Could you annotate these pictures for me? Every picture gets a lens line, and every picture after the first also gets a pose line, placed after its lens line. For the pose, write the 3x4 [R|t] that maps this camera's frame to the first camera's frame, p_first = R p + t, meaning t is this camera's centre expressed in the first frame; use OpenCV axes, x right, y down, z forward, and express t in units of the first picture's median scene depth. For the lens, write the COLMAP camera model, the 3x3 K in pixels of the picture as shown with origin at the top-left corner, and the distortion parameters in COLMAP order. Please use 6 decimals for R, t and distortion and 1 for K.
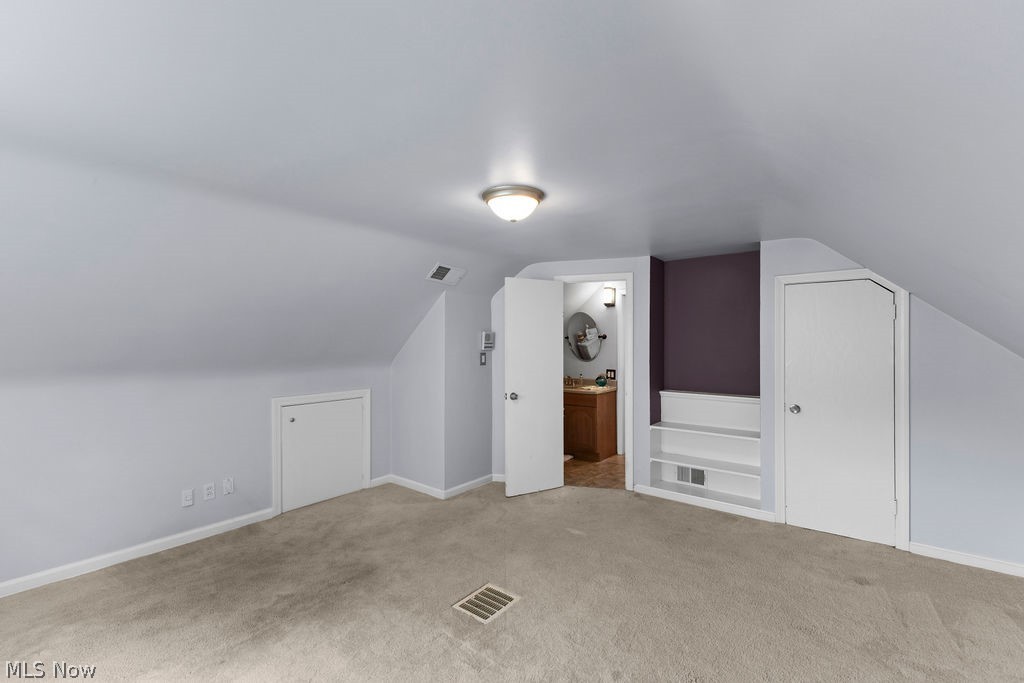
lens RADIAL K [[434.3, 0, 509.8], [0, 434.3, 342.1], [0, 0, 1]] dist [-0.000840, 0.000352]
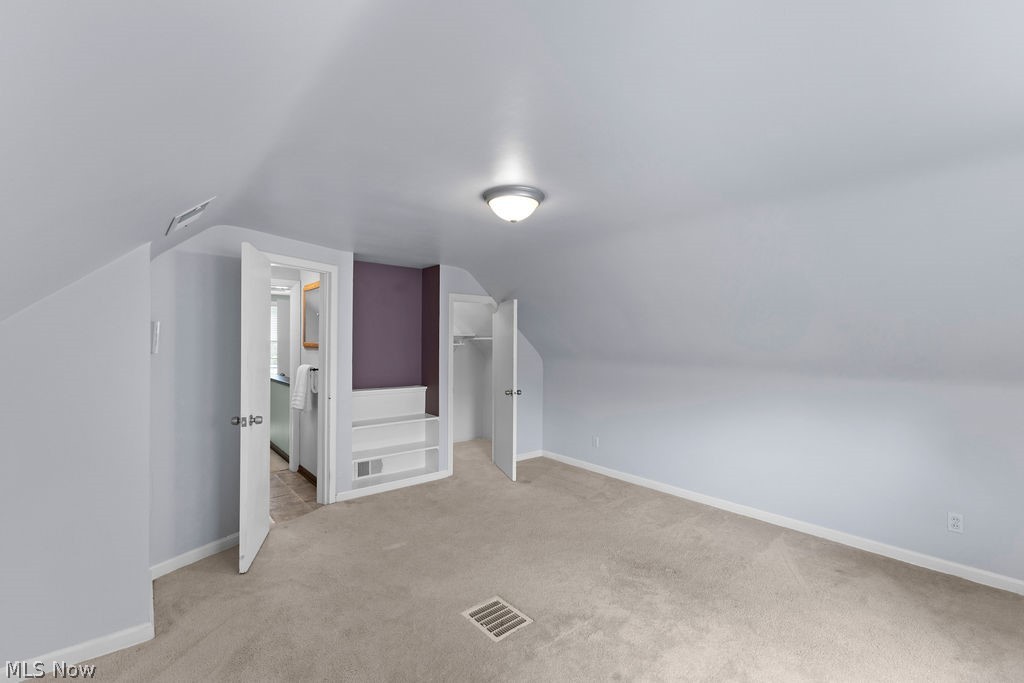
lens RADIAL K [[434.3, 0, 515.5], [0, 434.3, 342.4], [0, 0, 1]] dist [-0.000840, 0.000352]
pose [[0.203123, 0.002781, 0.979149, -0.616307], [-0.001543, 0.999996, -0.002520, 0.004886], [-0.979152, -0.000999, 0.203127, 0.493300]]
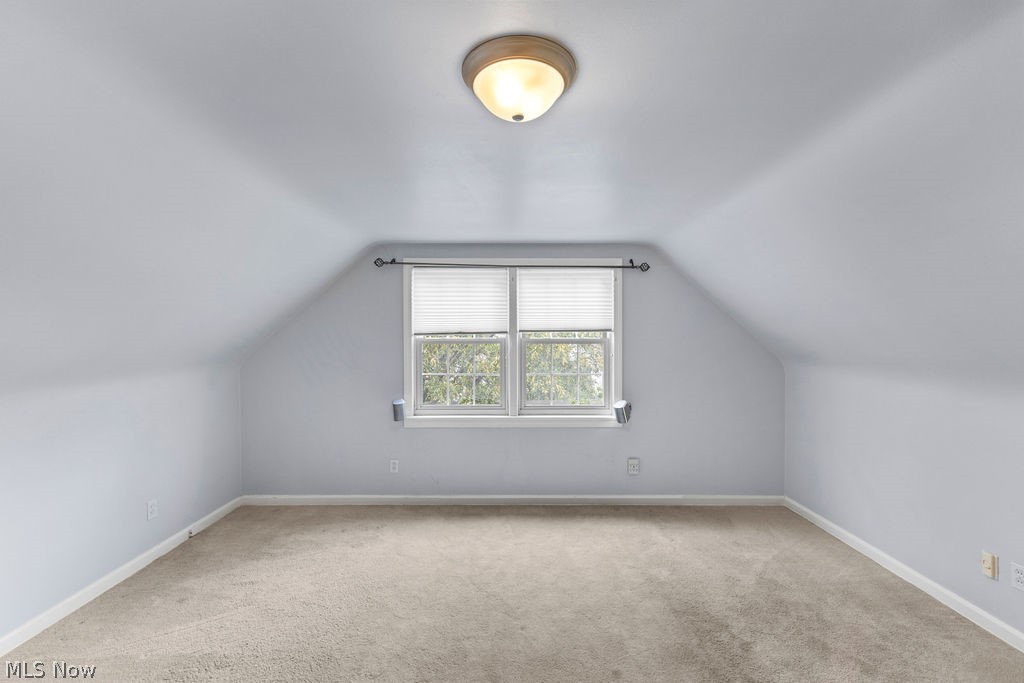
lens RADIAL K [[434.3, 0, 511.4], [0, 434.3, 339.7], [0, 0, 1]] dist [-0.000840, 0.000352]
pose [[-0.779575, -0.001353, -0.626307, 0.223785], [-0.000584, 0.999999, -0.001433, 0.007695], [0.626308, -0.000752, -0.779575, 0.892989]]
